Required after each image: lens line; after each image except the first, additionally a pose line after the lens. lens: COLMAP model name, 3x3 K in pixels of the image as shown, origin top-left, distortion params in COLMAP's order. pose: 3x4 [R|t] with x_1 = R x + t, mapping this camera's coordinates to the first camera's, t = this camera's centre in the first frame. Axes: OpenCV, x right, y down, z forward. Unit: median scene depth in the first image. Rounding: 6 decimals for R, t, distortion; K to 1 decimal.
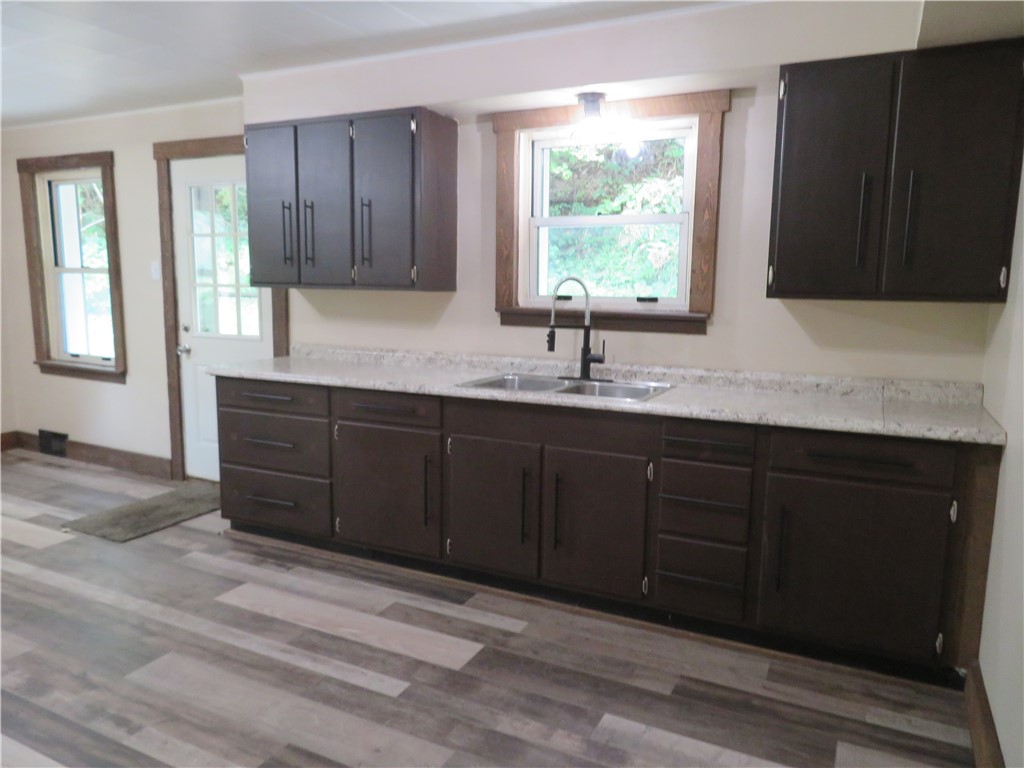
lens RADIAL K [[728.9, 0, 510.7], [0, 728.9, 384.7], [0, 0, 1]] dist [-0.020580, 0.007890]
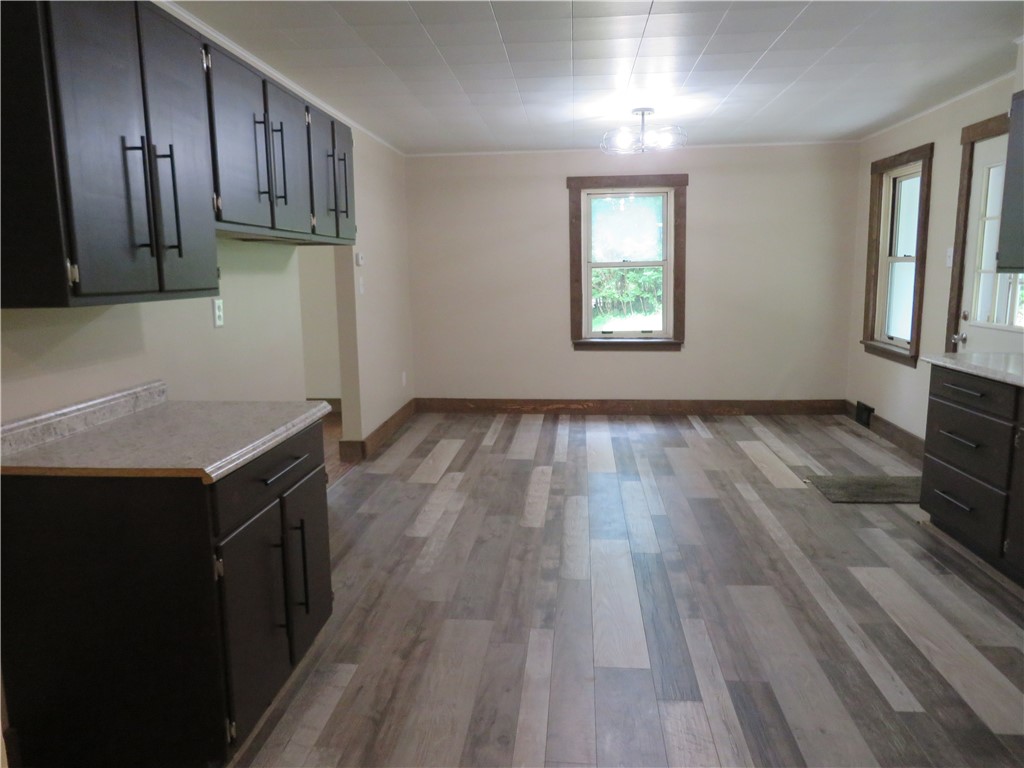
lens RADIAL K [[728.9, 0, 511.0], [0, 728.9, 384.5], [0, 0, 1]] dist [-0.020580, 0.007890]
pose [[0.366897, 0.128883, -0.921290, 0.306842], [-0.115799, 0.988981, 0.092237, -0.008734], [0.923026, 0.072843, 0.377779, 0.108119]]
